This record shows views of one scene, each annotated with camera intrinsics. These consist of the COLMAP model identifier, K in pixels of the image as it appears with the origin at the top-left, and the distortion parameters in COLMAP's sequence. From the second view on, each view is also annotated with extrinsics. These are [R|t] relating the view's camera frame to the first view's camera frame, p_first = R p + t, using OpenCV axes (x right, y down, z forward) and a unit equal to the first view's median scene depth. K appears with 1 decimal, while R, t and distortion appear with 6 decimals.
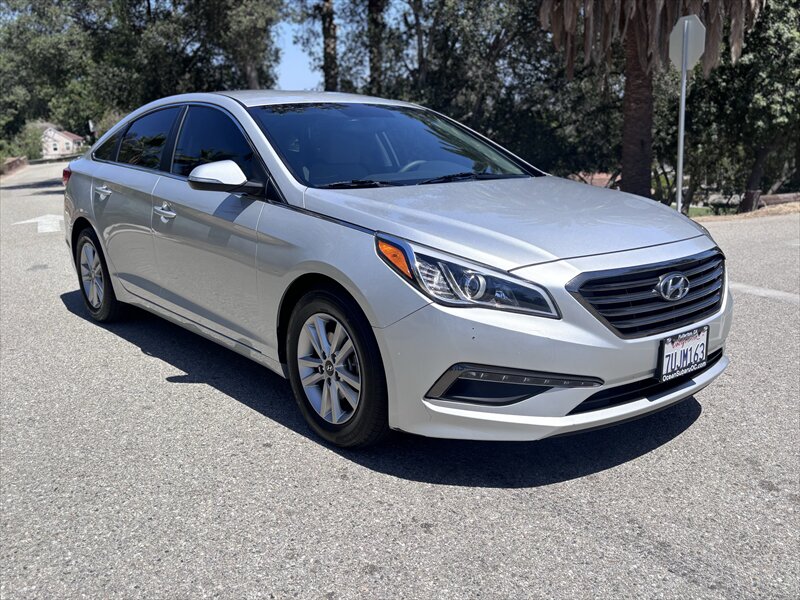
lens RADIAL K [[762.9, 0, 400.0], [0, 762.9, 300.0], [0, 0, 1]] dist [0.015651, 0.008516]
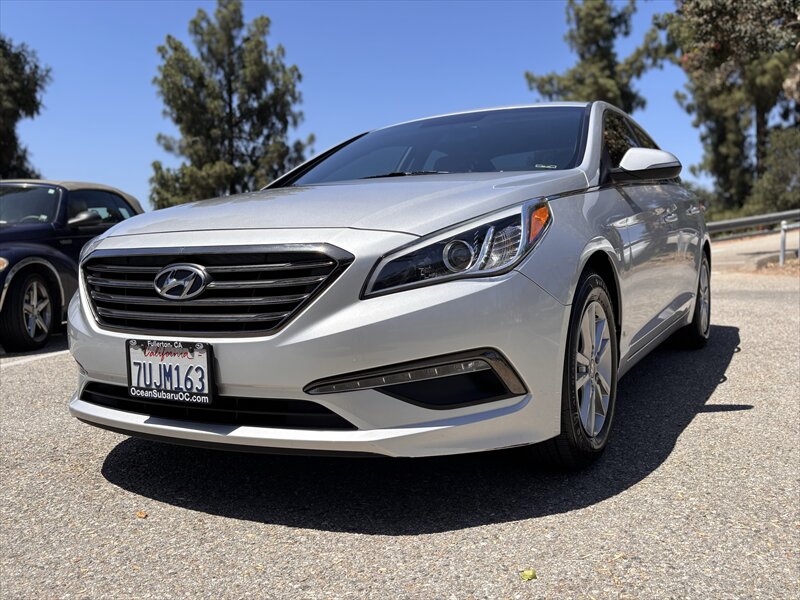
lens RADIAL K [[762.9, 0, 400.0], [0, 762.9, 300.0], [0, 0, 1]] dist [0.015651, 0.008516]
pose [[0.361435, 0.067769, -0.929931, 1.118691], [-0.170575, 0.985329, 0.005509, -0.039539], [0.916662, 0.156632, 0.367693, 0.909607]]
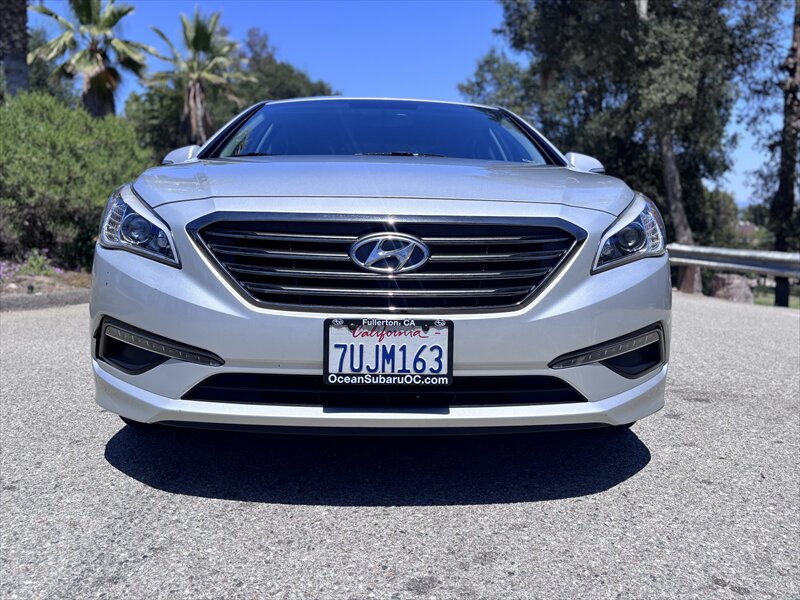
lens RADIAL K [[762.9, 0, 400.0], [0, 762.9, 300.0], [0, 0, 1]] dist [0.015651, 0.008516]
pose [[0.794658, 0.070268, -0.602977, 0.762962], [-0.150504, 0.985072, -0.083552, 0.077495], [0.588105, 0.157146, 0.793371, 0.469638]]
